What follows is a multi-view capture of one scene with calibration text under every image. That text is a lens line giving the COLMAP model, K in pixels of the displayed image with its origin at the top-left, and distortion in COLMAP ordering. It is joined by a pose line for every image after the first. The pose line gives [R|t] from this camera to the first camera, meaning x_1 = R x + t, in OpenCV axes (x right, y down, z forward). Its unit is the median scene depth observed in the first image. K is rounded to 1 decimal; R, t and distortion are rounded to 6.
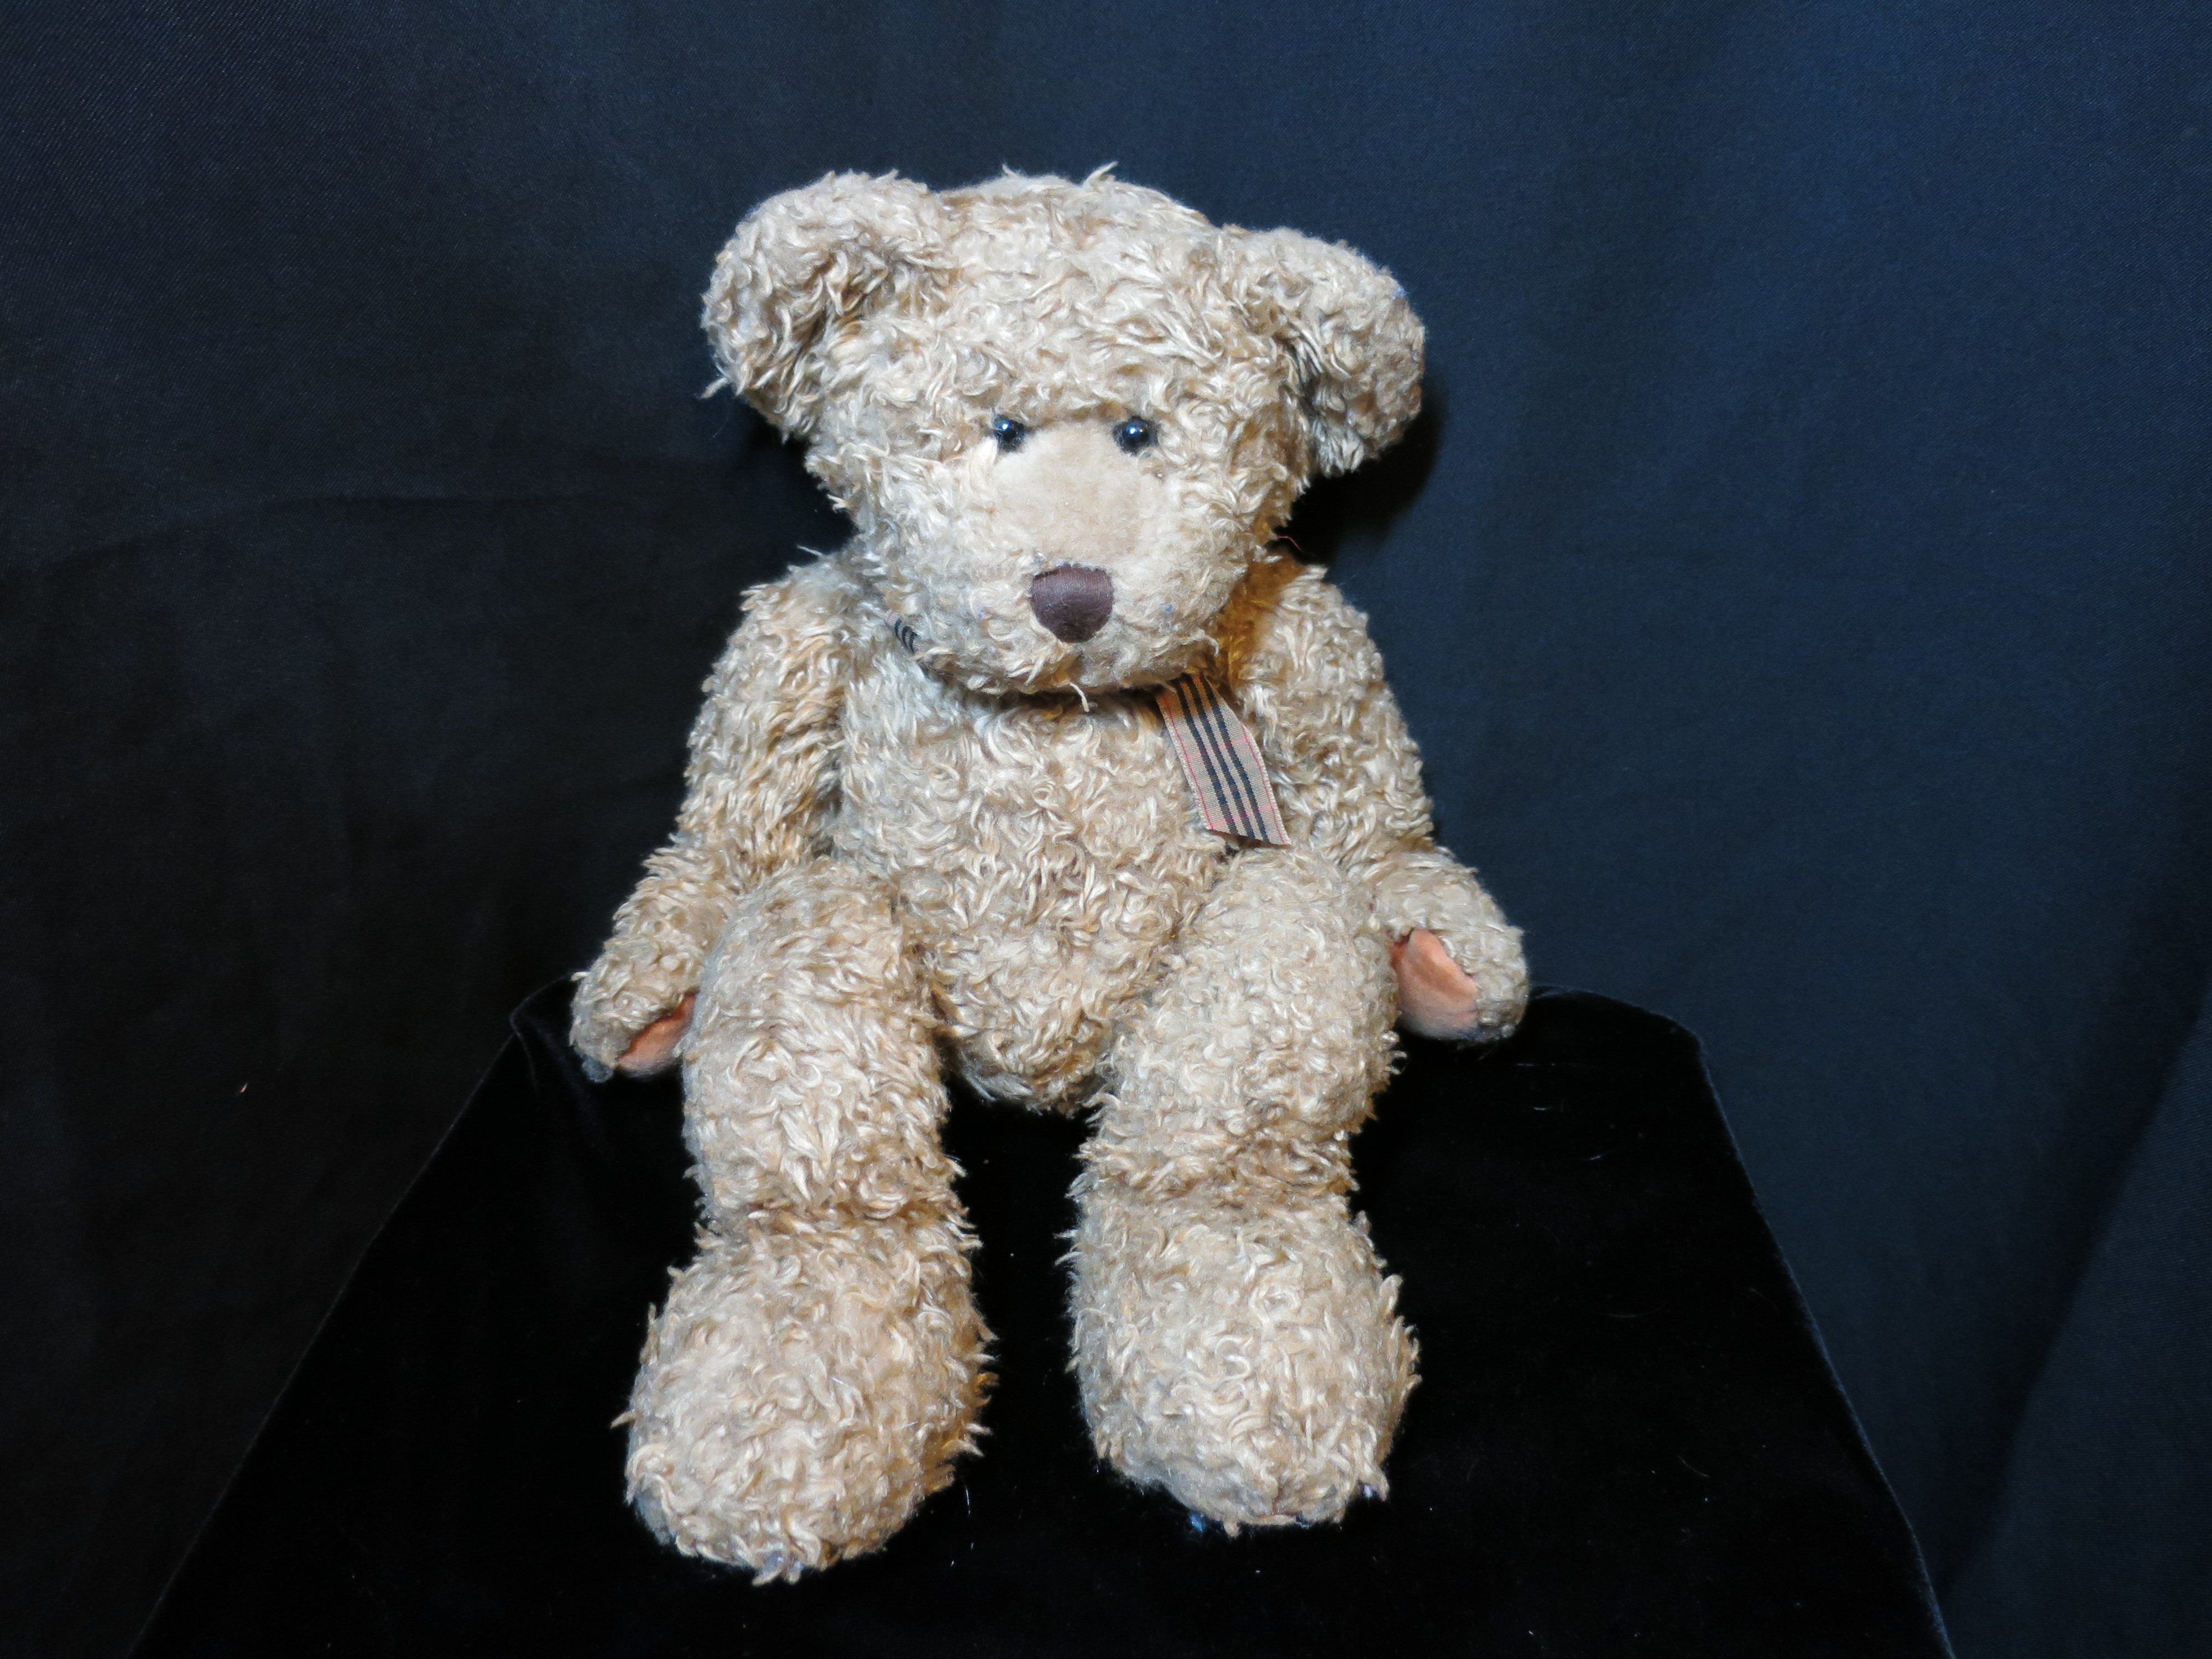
lens RADIAL K [[1721.9, 0, 1106.0], [0, 1721.9, 829.5], [0, 0, 1]] dist [-0.032361, -0.000531]
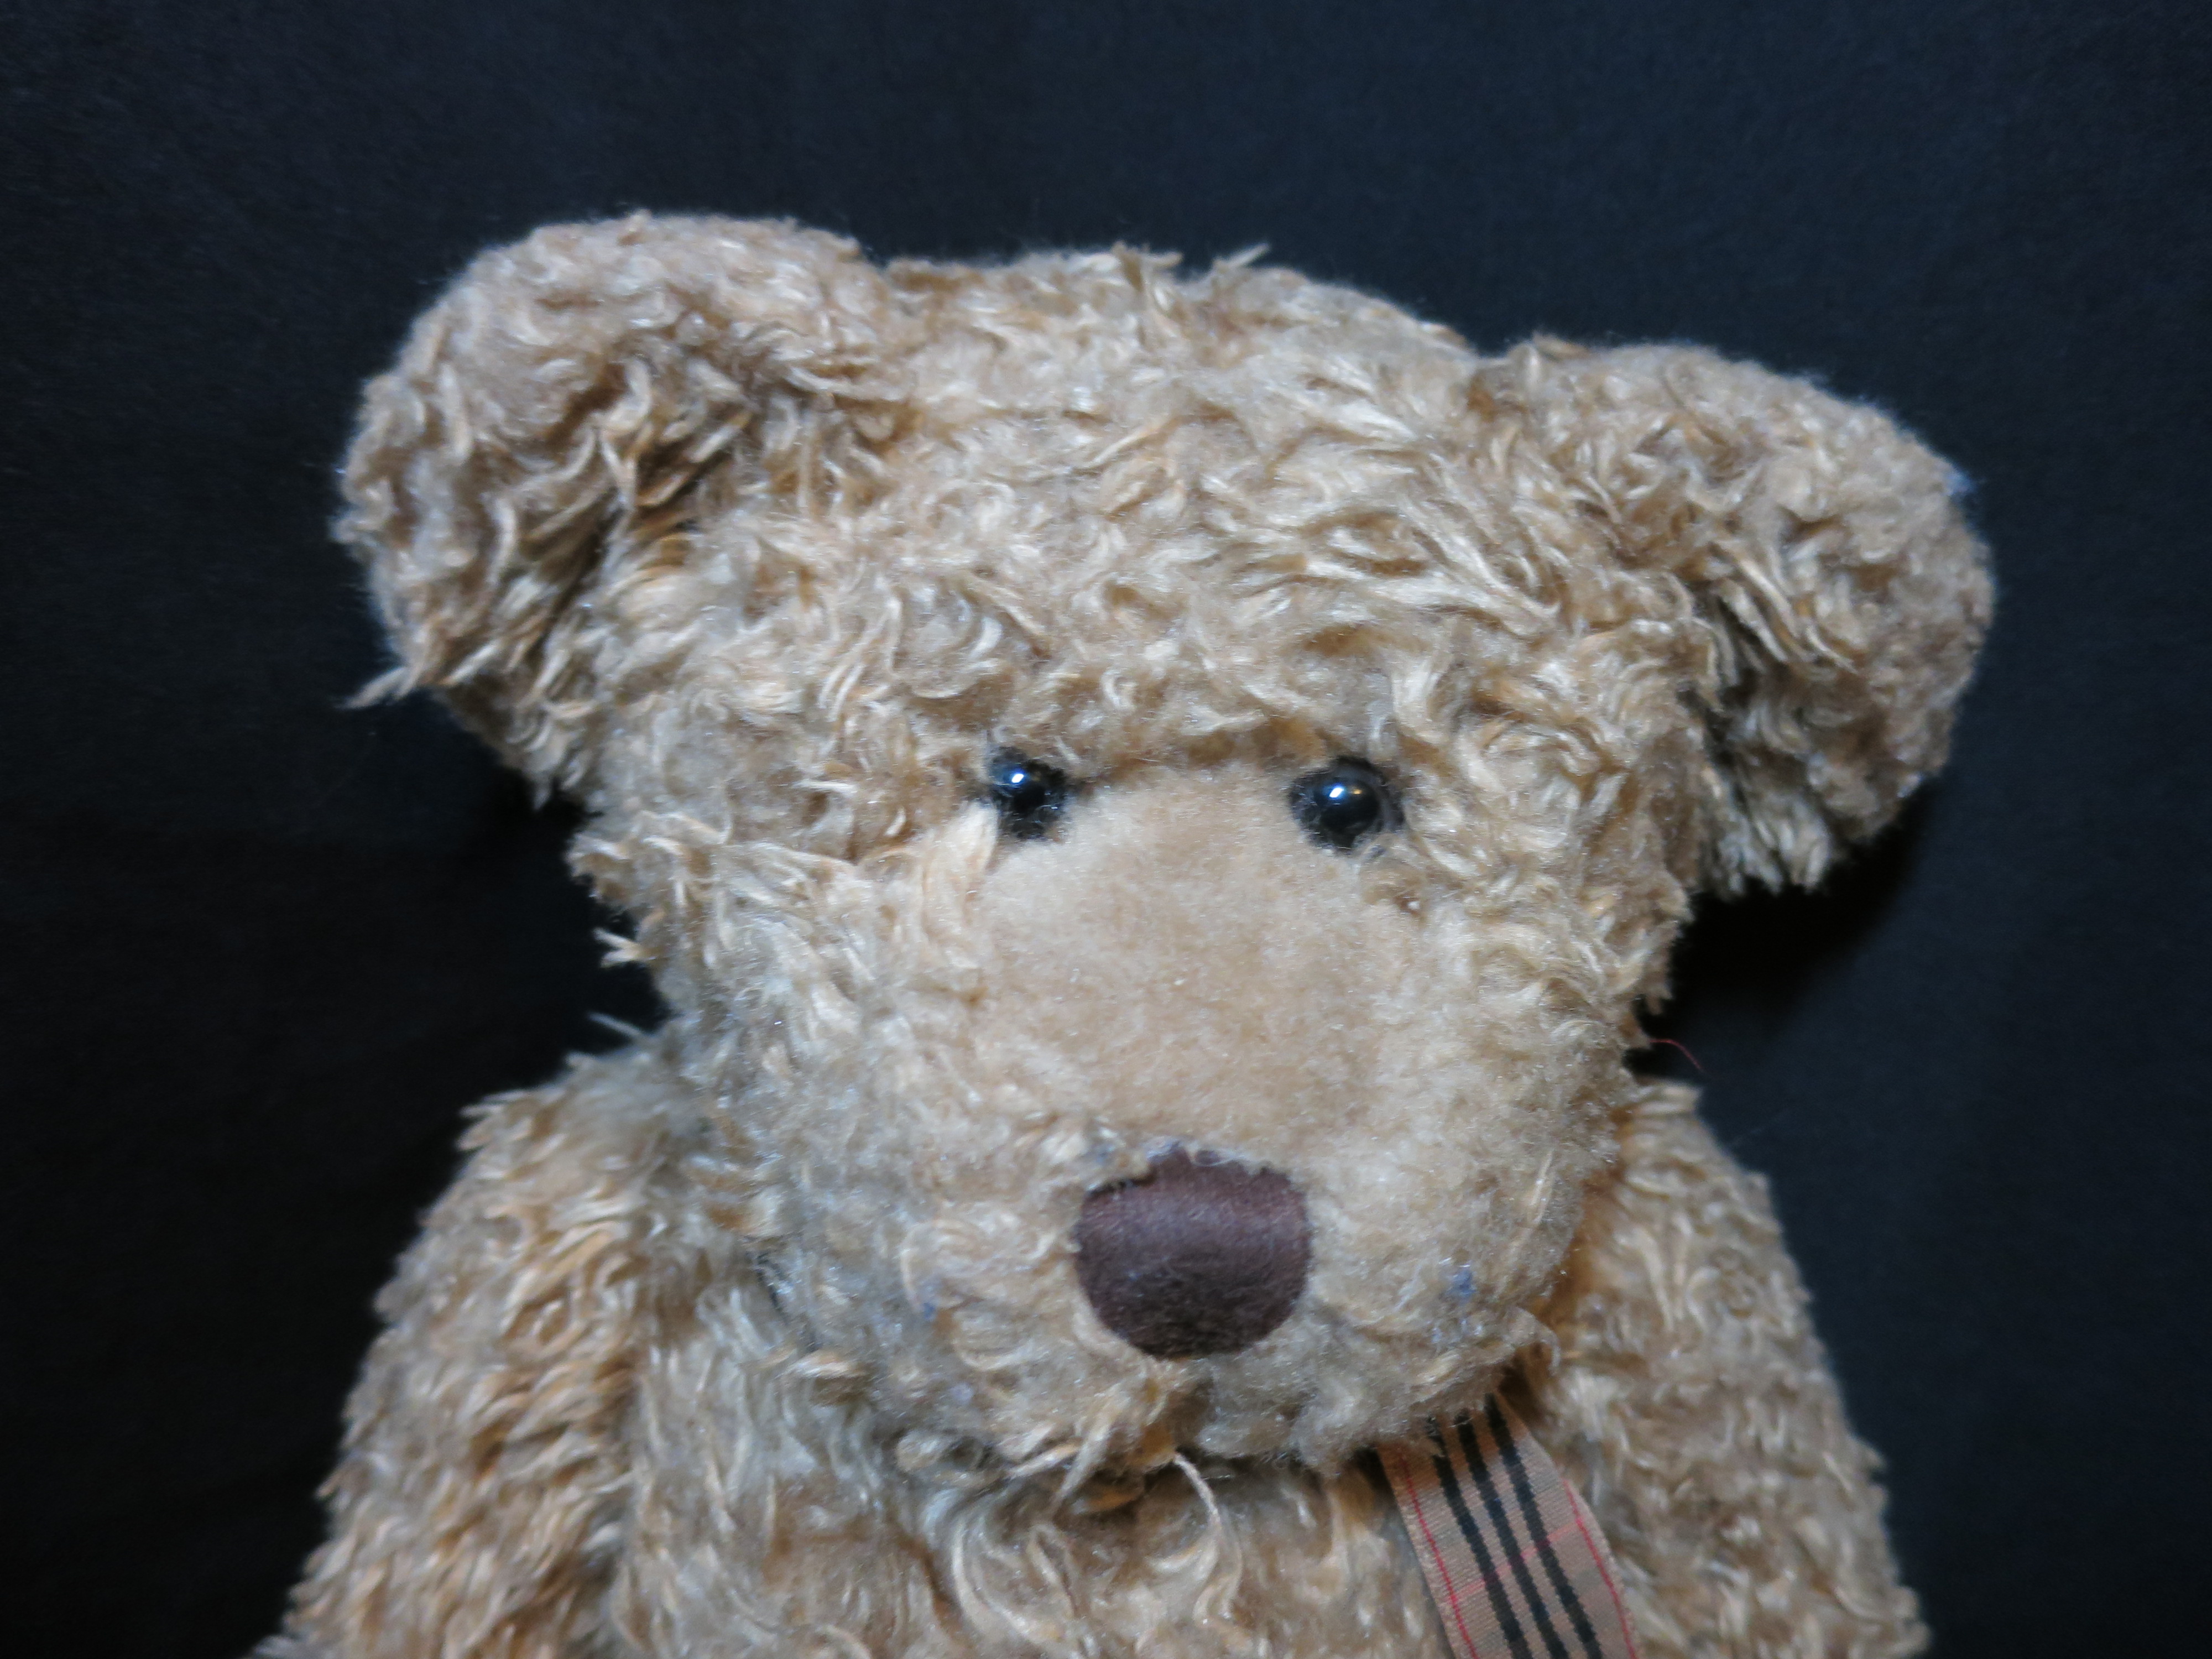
lens RADIAL K [[1540.5, 0, 1105.8], [0, 1540.5, 769.0], [0, 0, 1]] dist [-0.000356, -0.000262]
pose [[0.999872, 0.014549, -0.006712, -0.036083], [-0.015758, 0.968696, -0.247748, -0.148452], [0.002897, 0.247822, 0.968801, 0.654633]]
